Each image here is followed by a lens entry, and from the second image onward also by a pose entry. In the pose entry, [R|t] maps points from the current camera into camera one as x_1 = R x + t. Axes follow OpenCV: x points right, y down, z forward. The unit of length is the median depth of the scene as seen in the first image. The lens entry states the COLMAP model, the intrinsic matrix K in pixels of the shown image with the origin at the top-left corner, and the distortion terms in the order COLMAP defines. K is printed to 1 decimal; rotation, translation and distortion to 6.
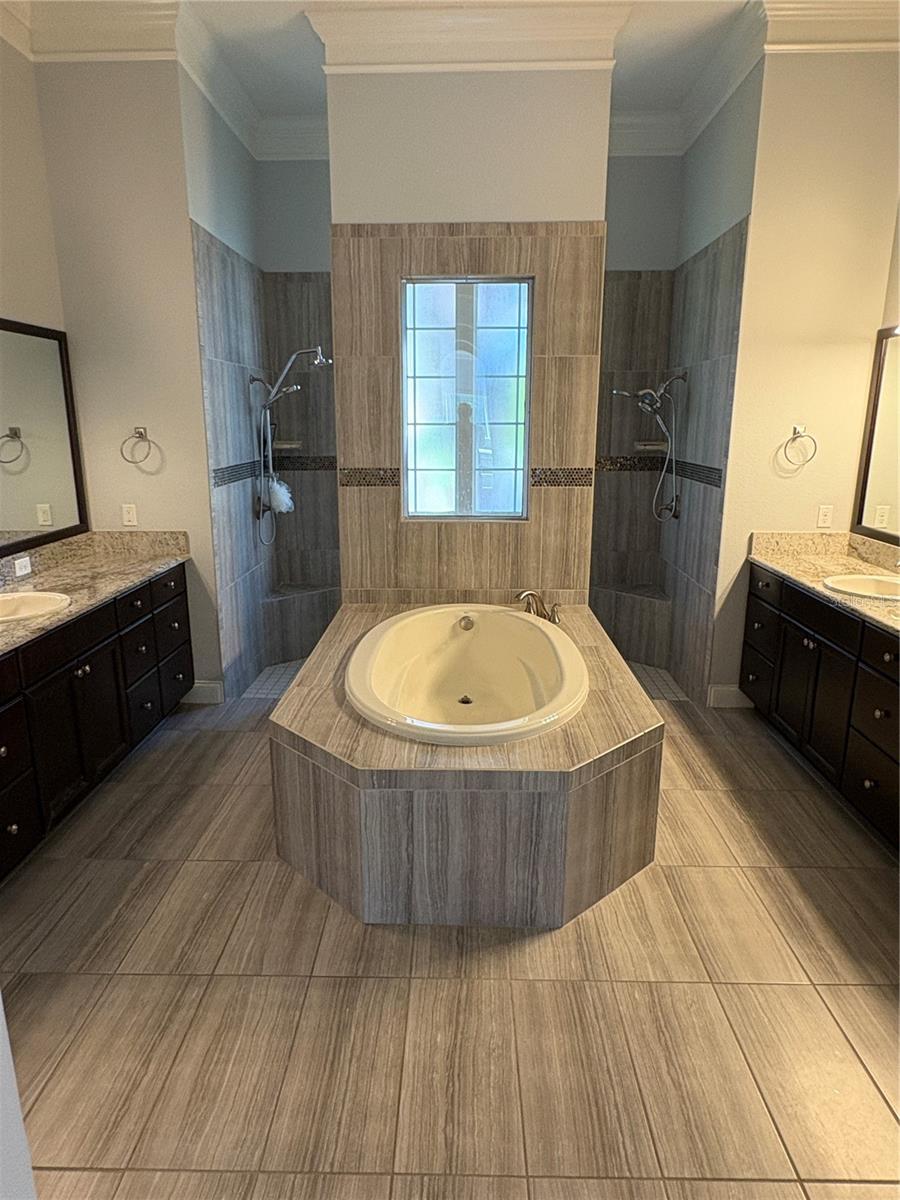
lens RADIAL K [[740.9, 0, 449.2], [0, 740.9, 599.0], [0, 0, 1]] dist [-0.003756, 0.004065]
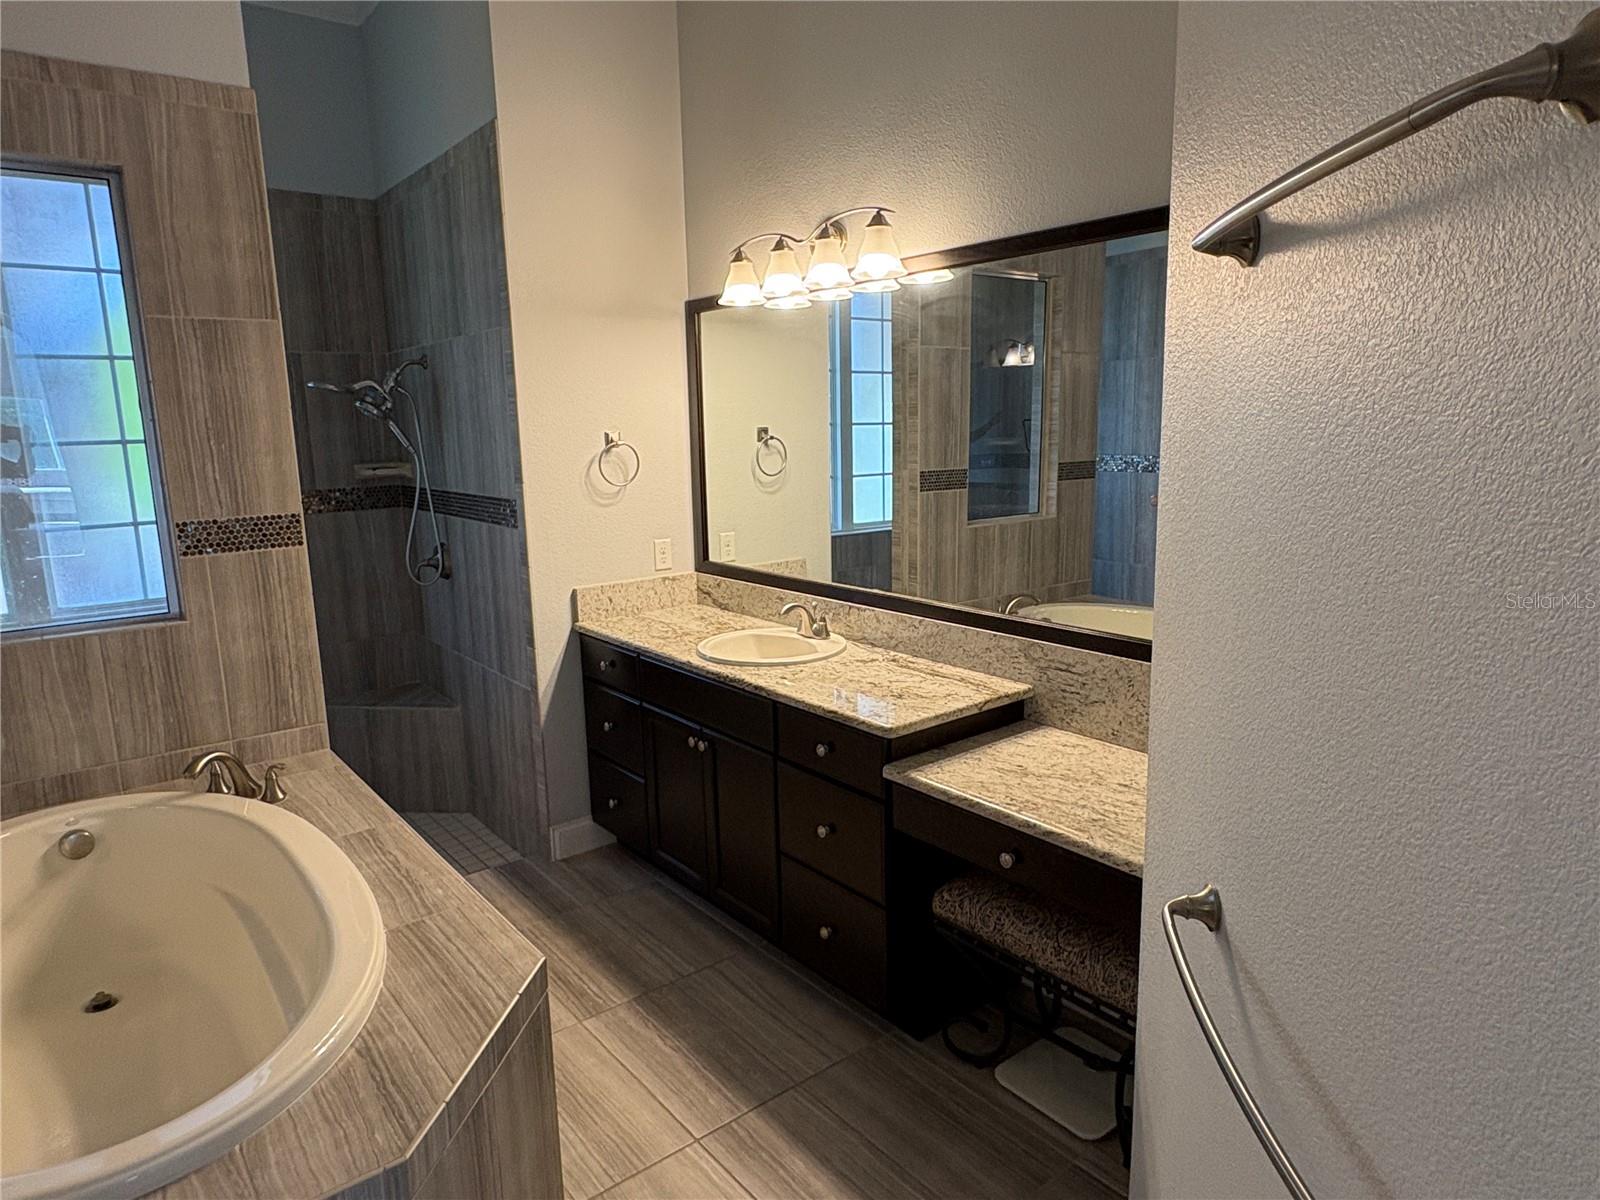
lens RADIAL K [[987.9, 0, 799.7], [0, 987.9, 601.3], [0, 0, 1]] dist [-0.003756, 0.004065]
pose [[0.770113, -0.134466, 0.623575, 0.006280], [0.174430, 0.984665, -0.003090, -0.040806], [-0.613597, 0.111150, 0.781757, 0.175513]]
